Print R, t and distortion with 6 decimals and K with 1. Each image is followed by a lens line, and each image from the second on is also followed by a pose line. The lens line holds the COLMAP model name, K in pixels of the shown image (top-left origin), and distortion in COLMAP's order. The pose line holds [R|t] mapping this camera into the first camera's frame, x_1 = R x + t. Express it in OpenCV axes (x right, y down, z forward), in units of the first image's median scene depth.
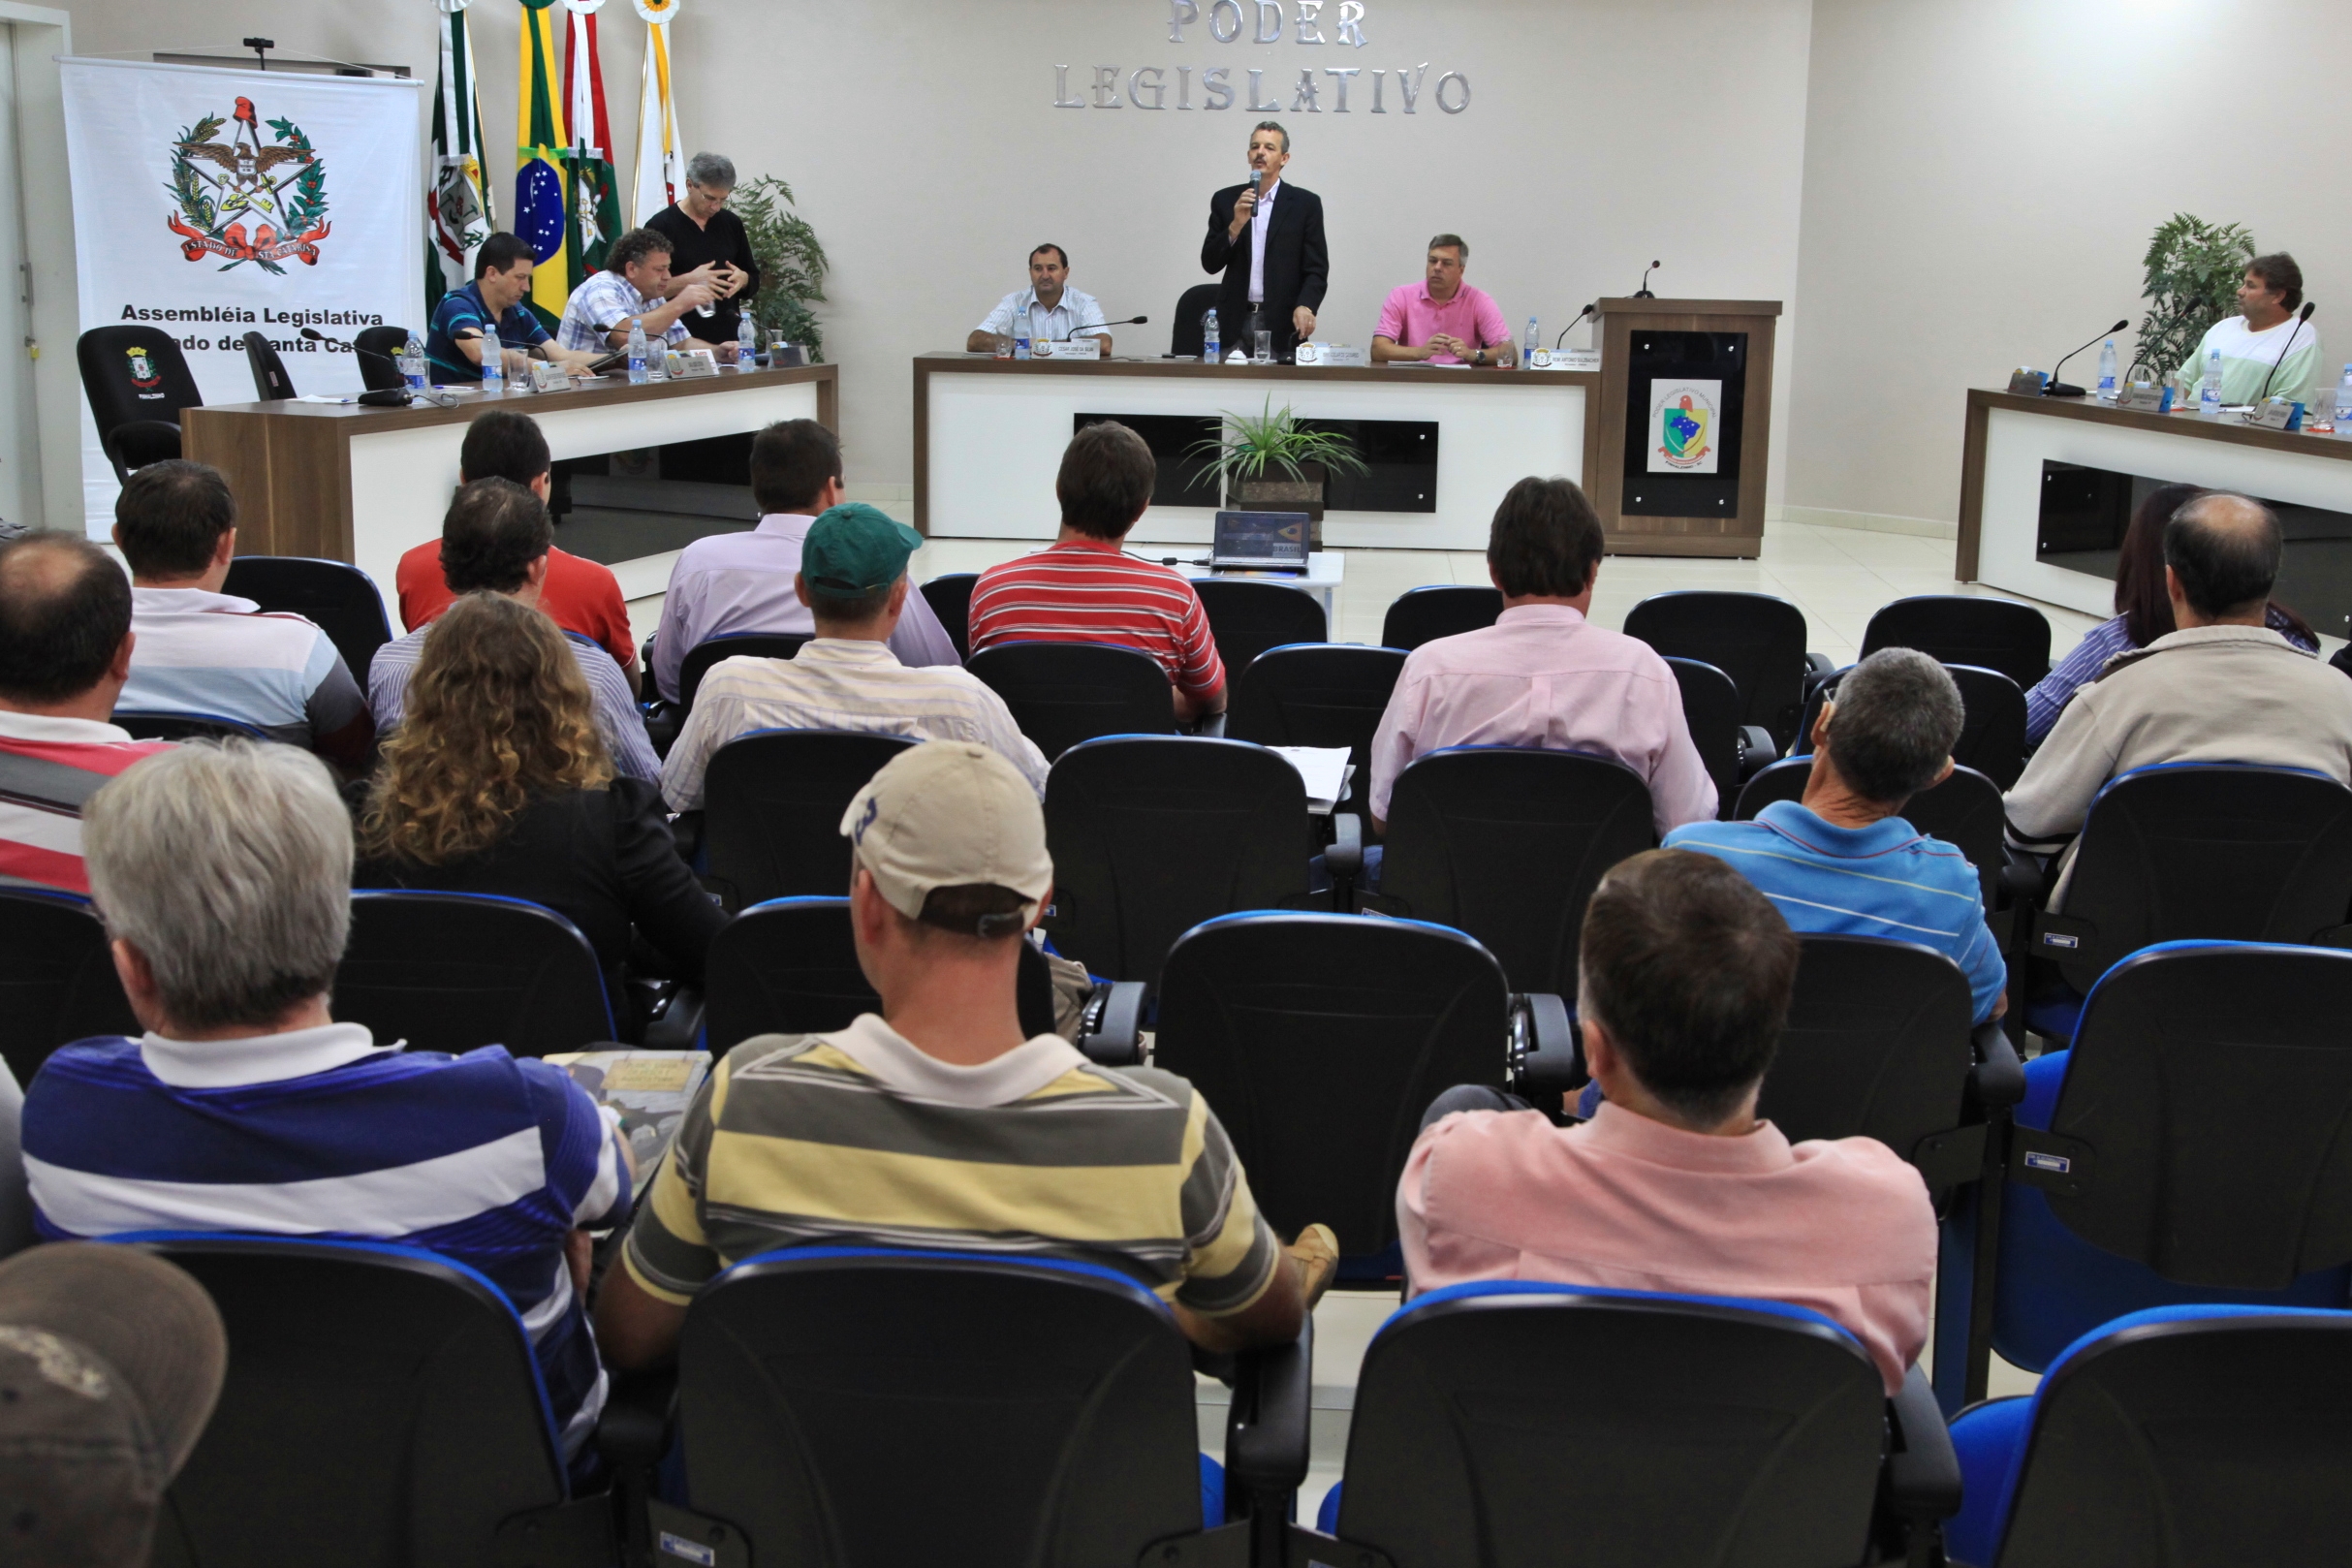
lens RADIAL K [[2778.2, 0, 1186.1], [0, 2778.2, 779.1], [0, 0, 1]] dist [0.045518, 0.000000]
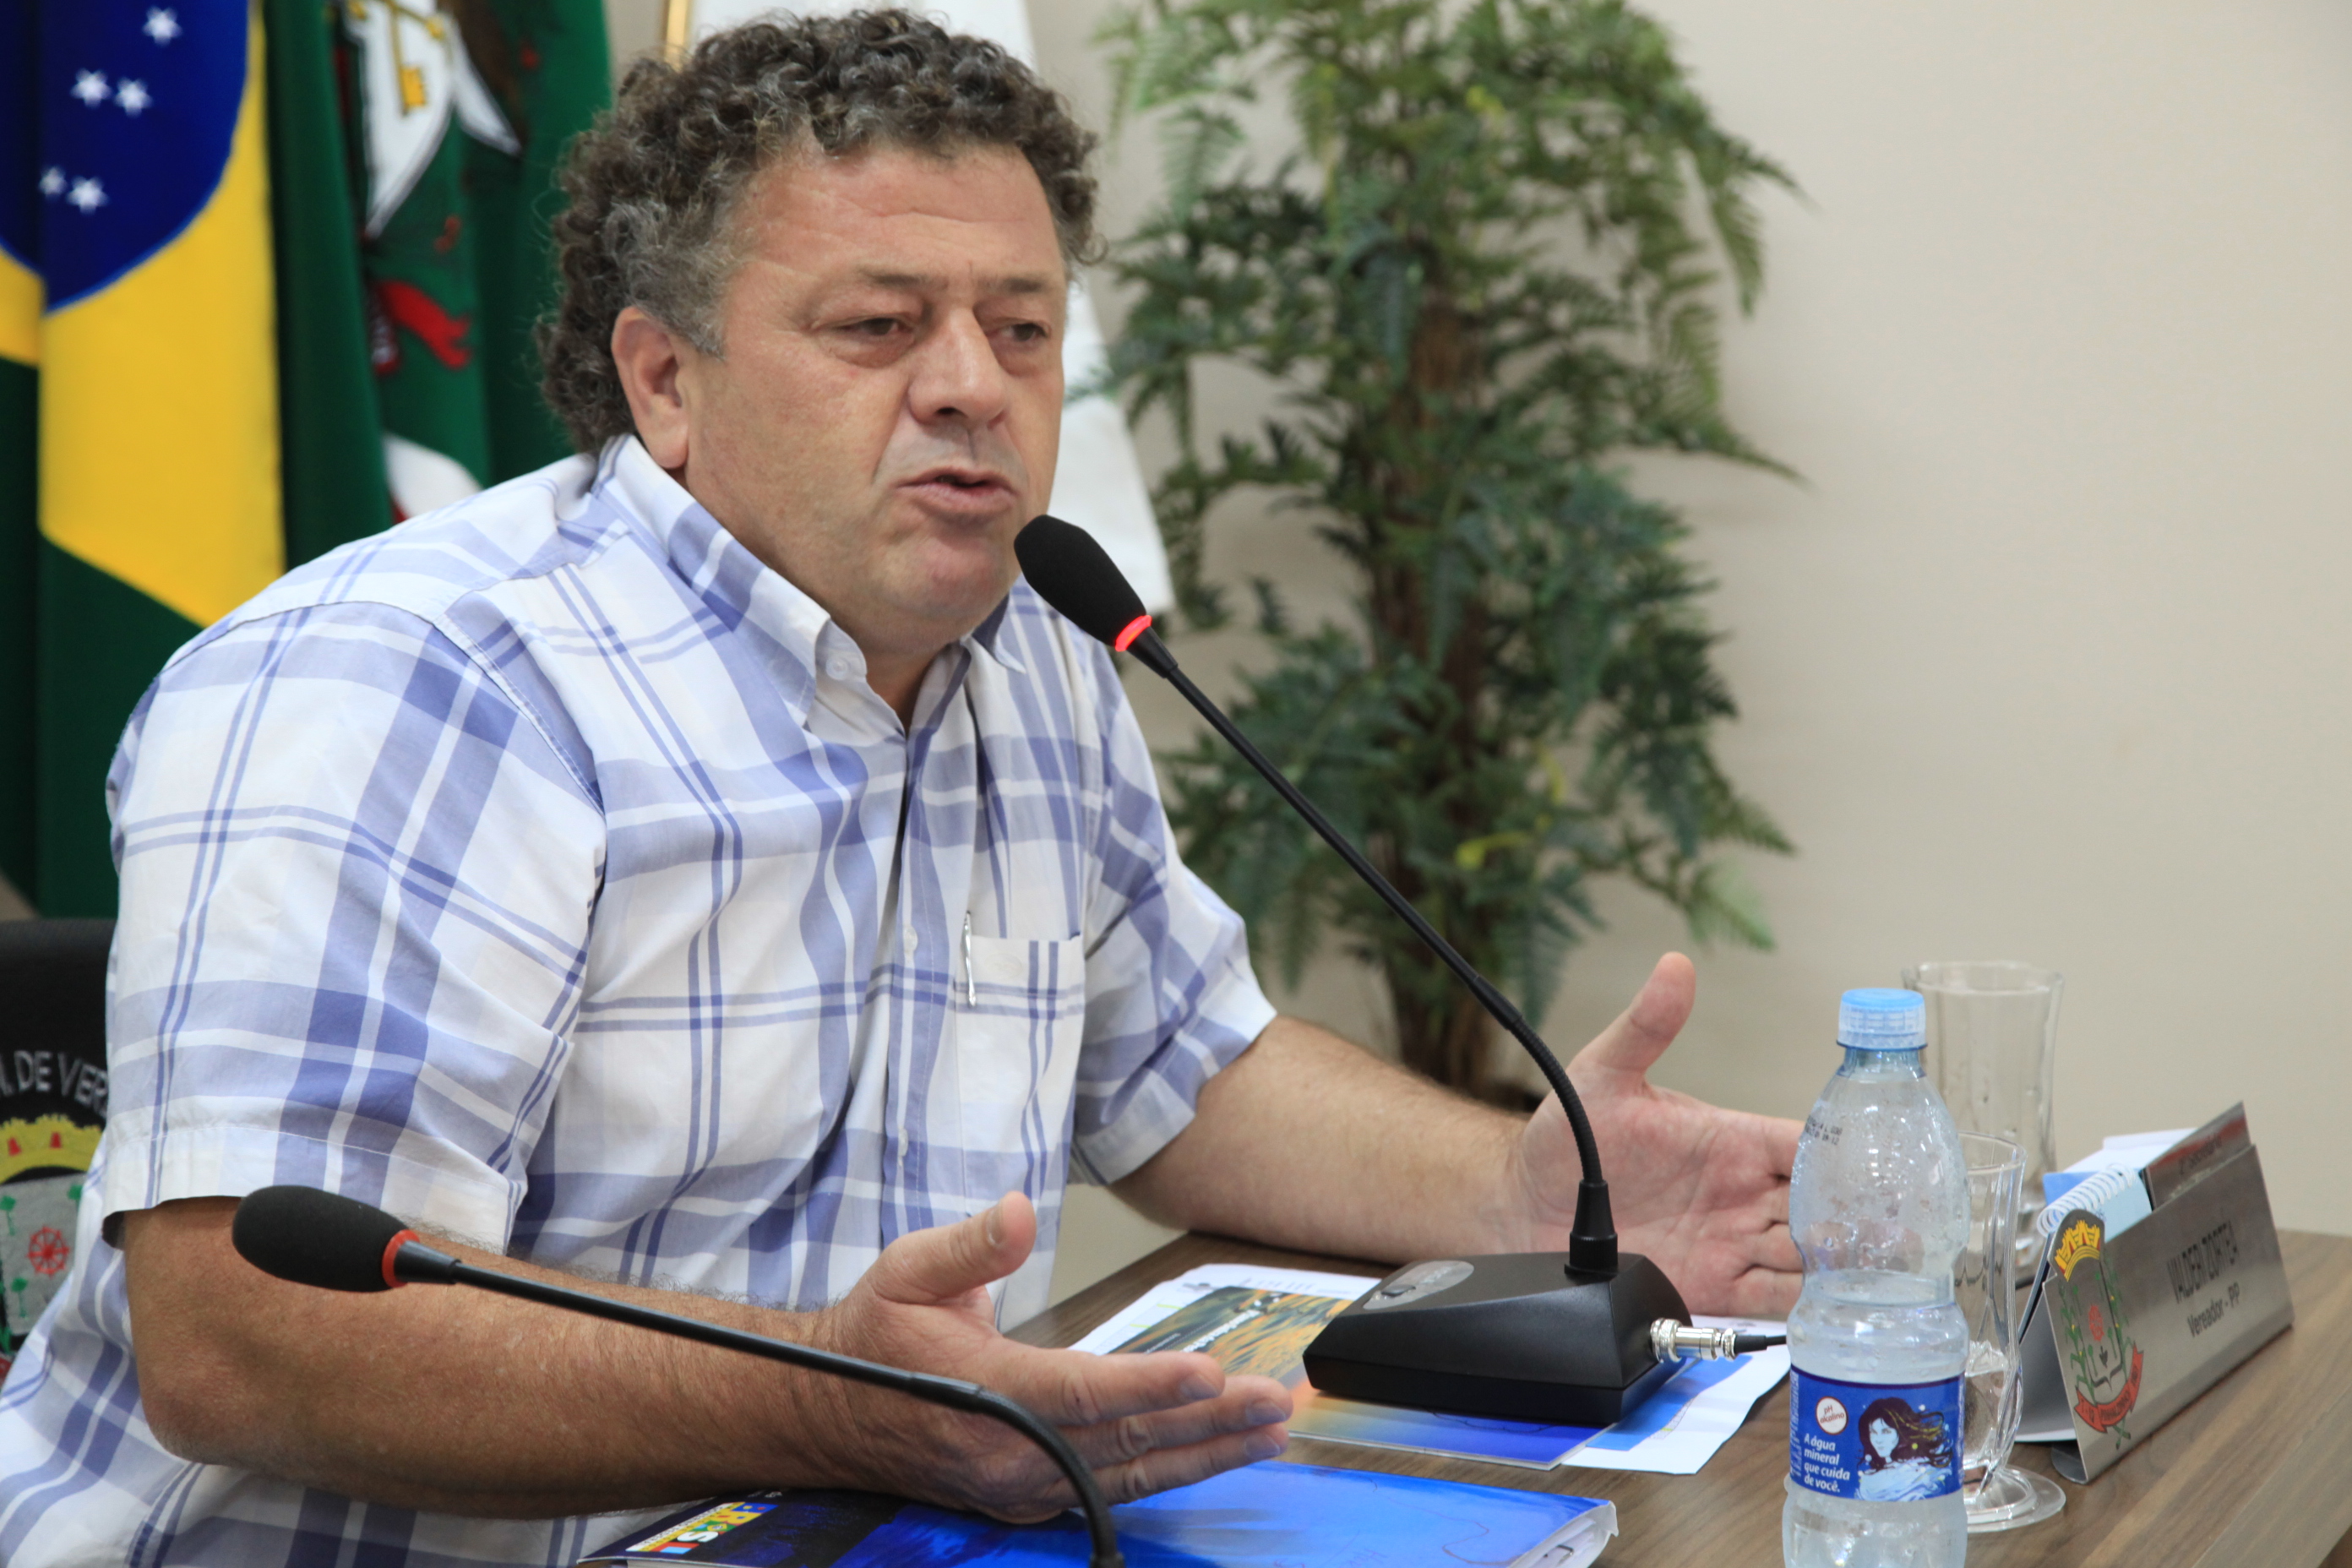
lens RADIAL K [[5603.5, 0, 1191.9], [0, 5603.5, 773.8], [0, 0, 1]] dist [0.417959, 0.000000]
pose [[0.996961, 0.004159, -0.077790, -0.150400], [-0.008230, 0.998608, -0.052091, -0.146519], [0.077465, 0.052573, 0.995608, 0.712199]]
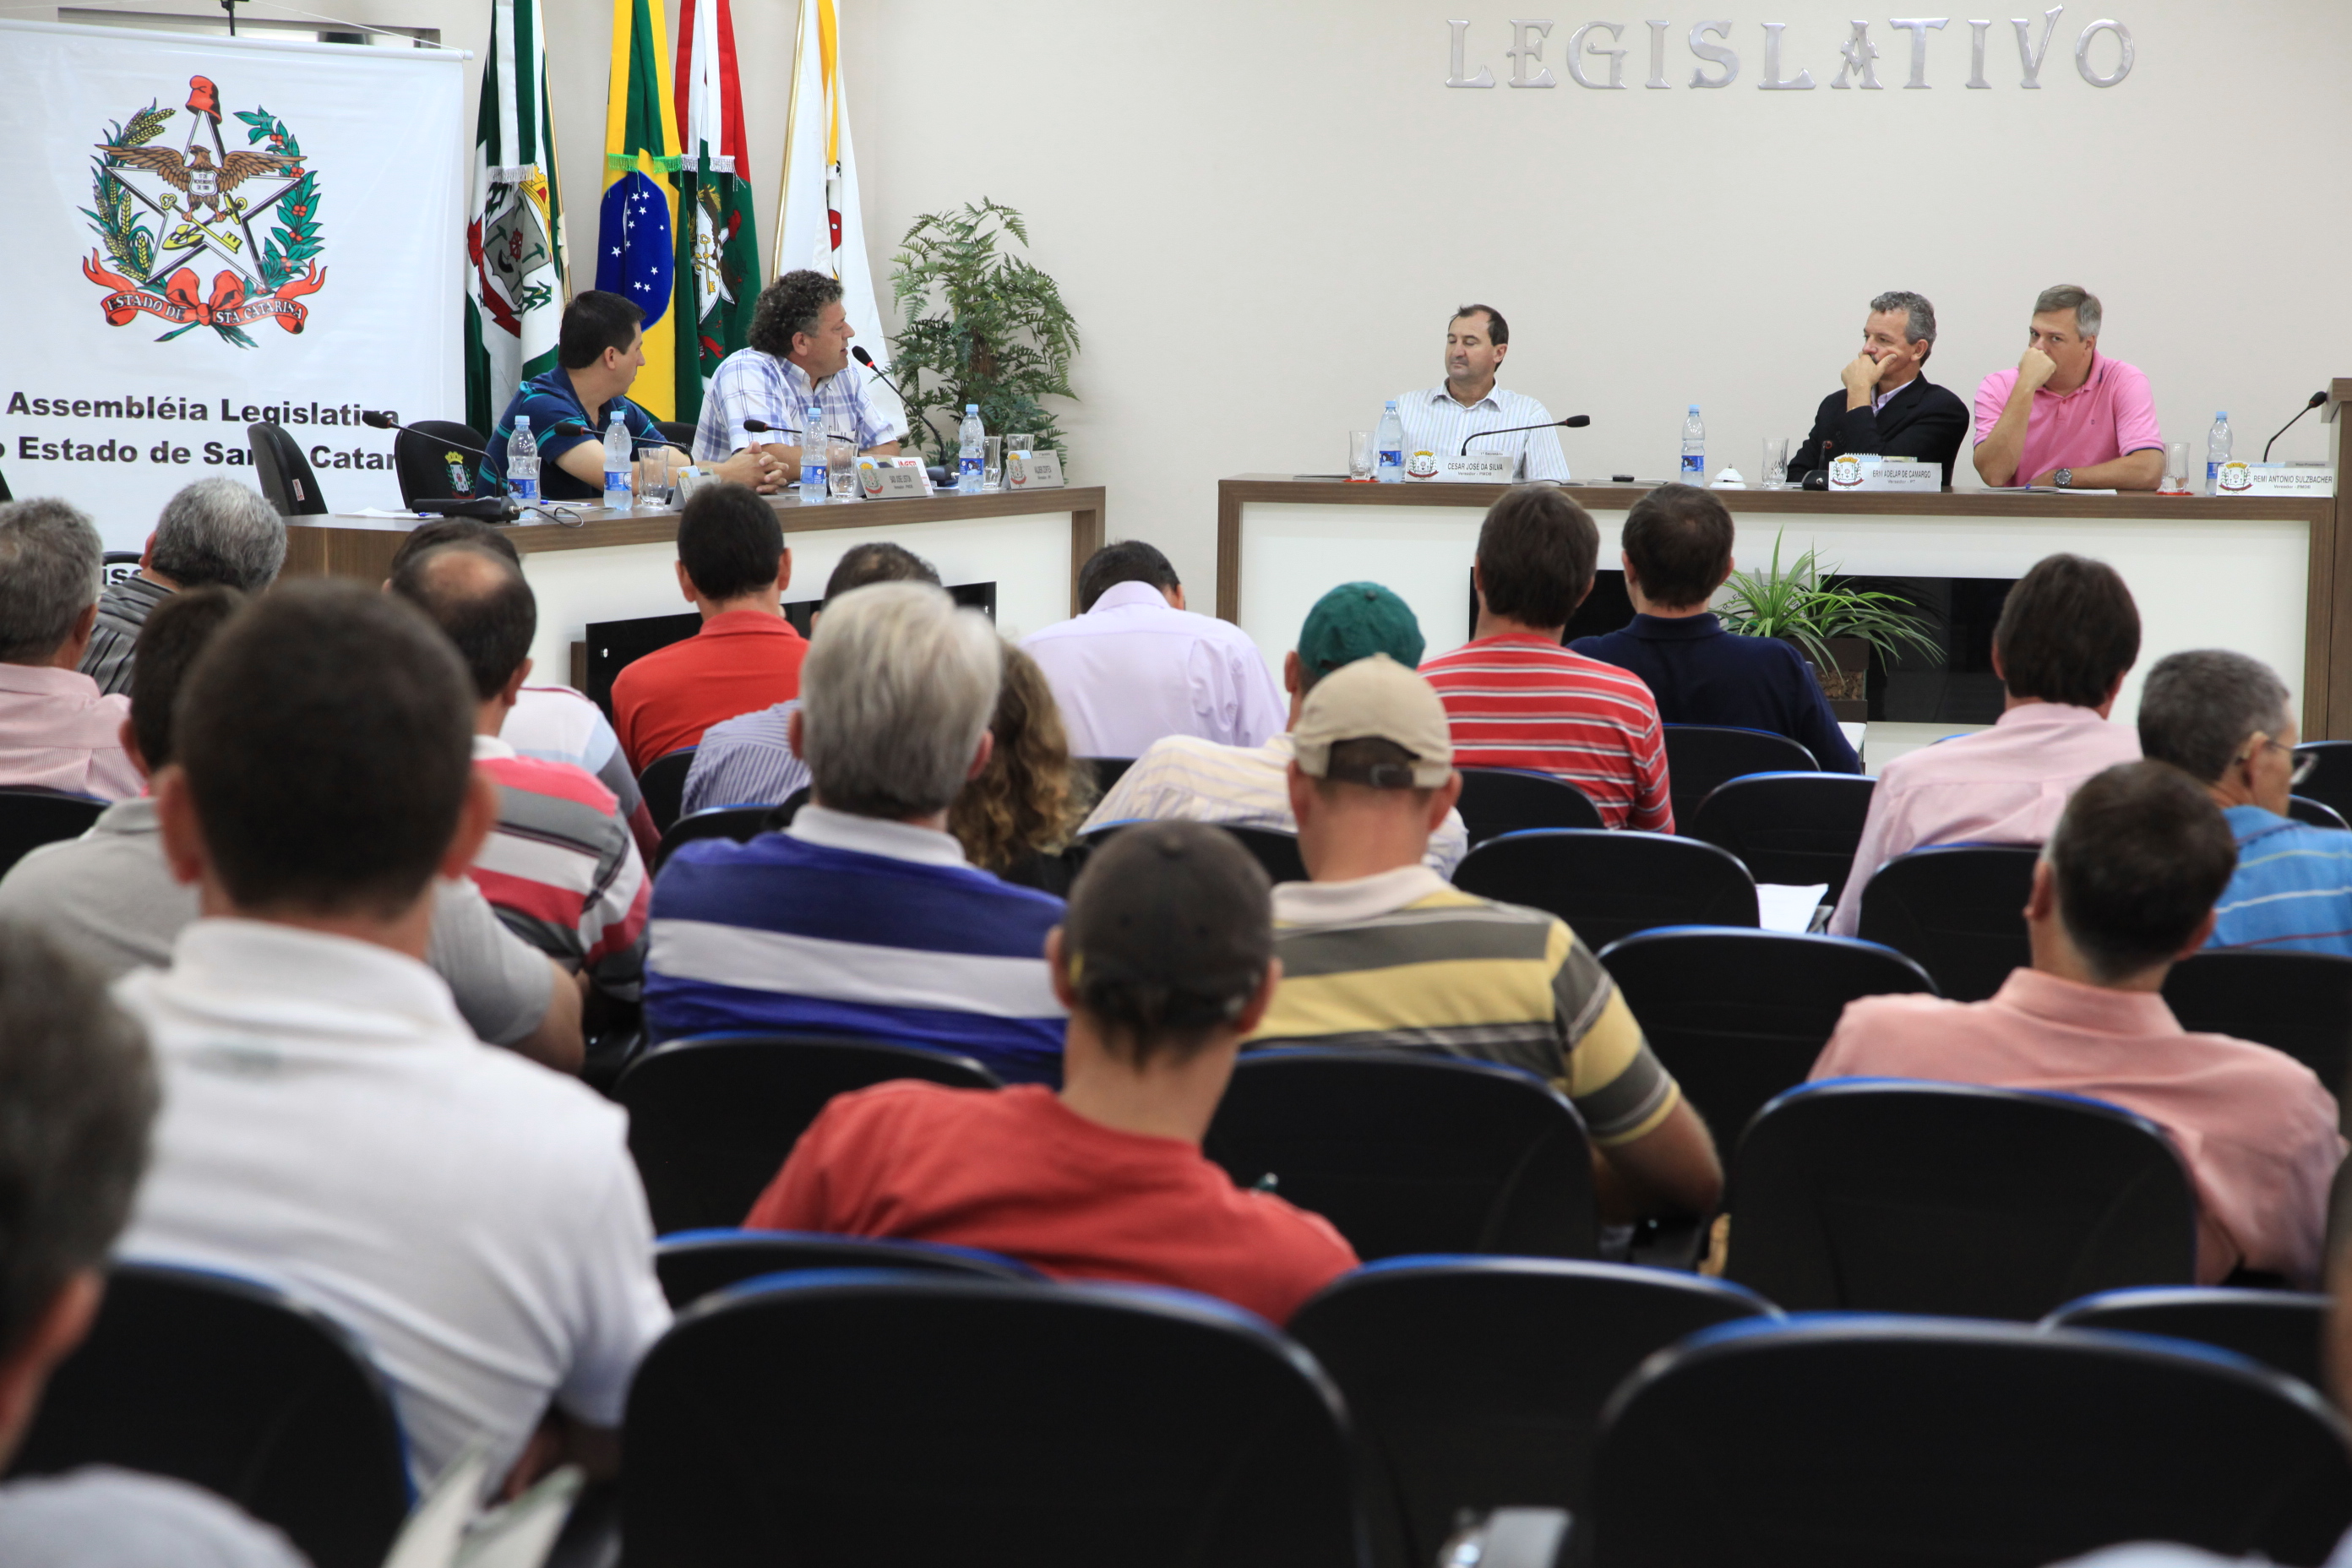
lens RADIAL K [[5759.6, 0, 1176.7], [0, 5759.6, 788.0], [0, 0, 1]] dist [0.536850, 0.000000]
pose [[0.995889, 0.006181, -0.090374, 0.011986], [-0.016312, 0.993597, -0.111798, 0.065392], [0.089104, 0.112812, 0.989613, -0.294865]]
